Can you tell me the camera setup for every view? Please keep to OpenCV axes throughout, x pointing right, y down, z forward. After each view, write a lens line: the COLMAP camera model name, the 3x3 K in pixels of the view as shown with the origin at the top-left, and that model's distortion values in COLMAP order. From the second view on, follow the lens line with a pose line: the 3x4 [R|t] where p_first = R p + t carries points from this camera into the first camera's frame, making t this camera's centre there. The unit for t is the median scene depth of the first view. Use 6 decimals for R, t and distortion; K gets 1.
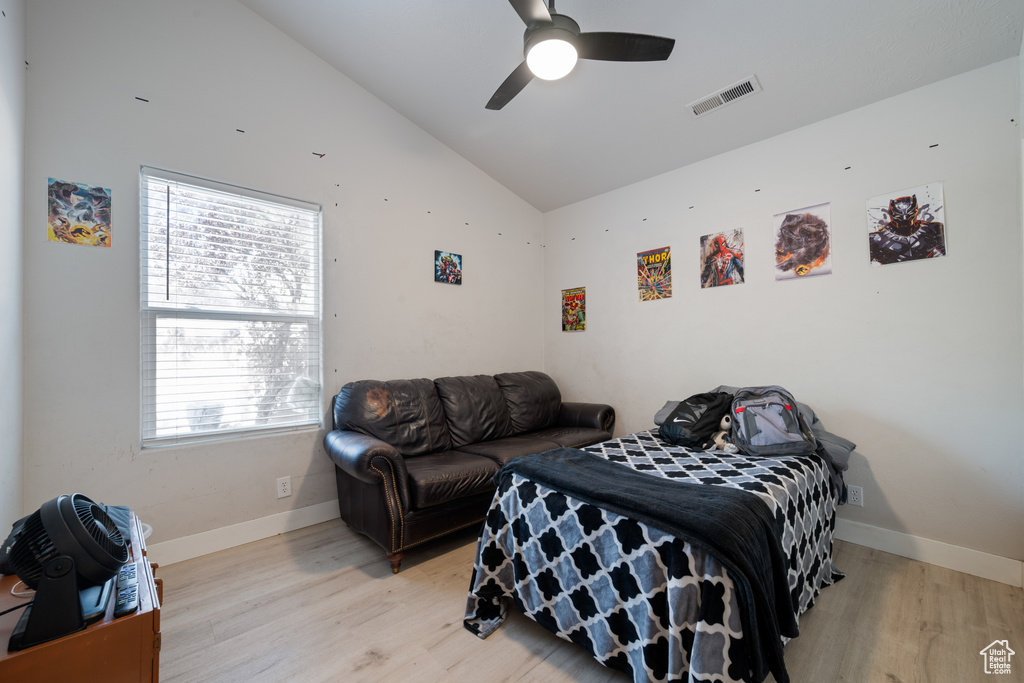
lens RADIAL K [[414.9, 0, 503.9], [0, 414.9, 348.0], [0, 0, 1]] dist [-0.001945, -0.000289]
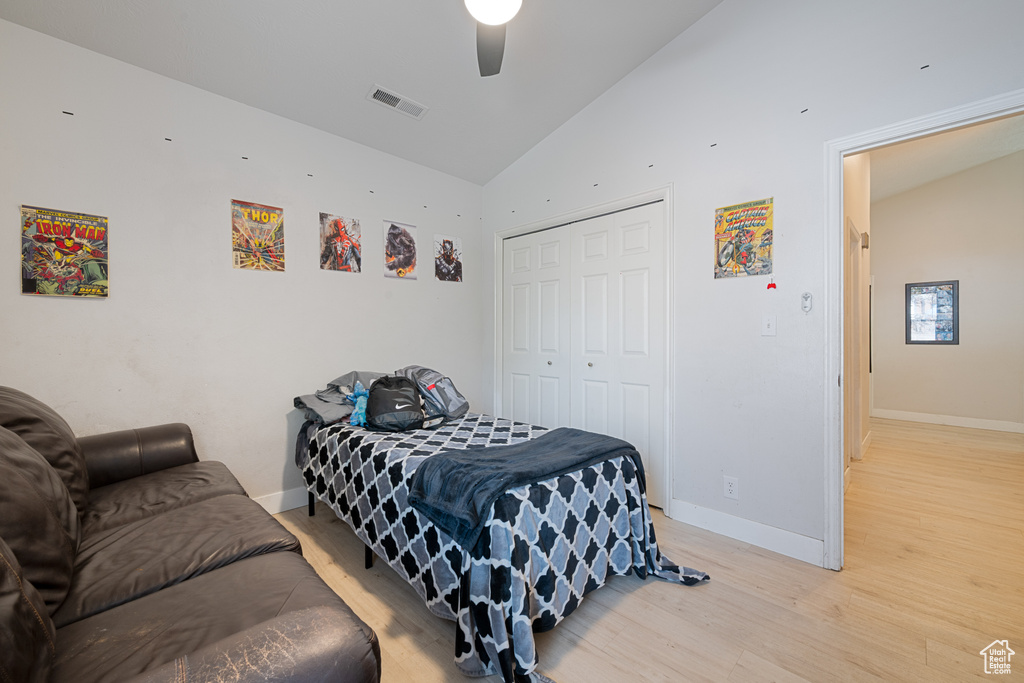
lens RADIAL K [[414.9, 0, 506.1], [0, 414.9, 338.0], [0, 0, 1]] dist [-0.001945, -0.000289]
pose [[-0.056854, -0.000494, 0.998382, -0.489583], [-0.009684, 0.999953, -0.000057, 0.006057], [-0.998336, -0.009671, -0.056856, 0.668545]]
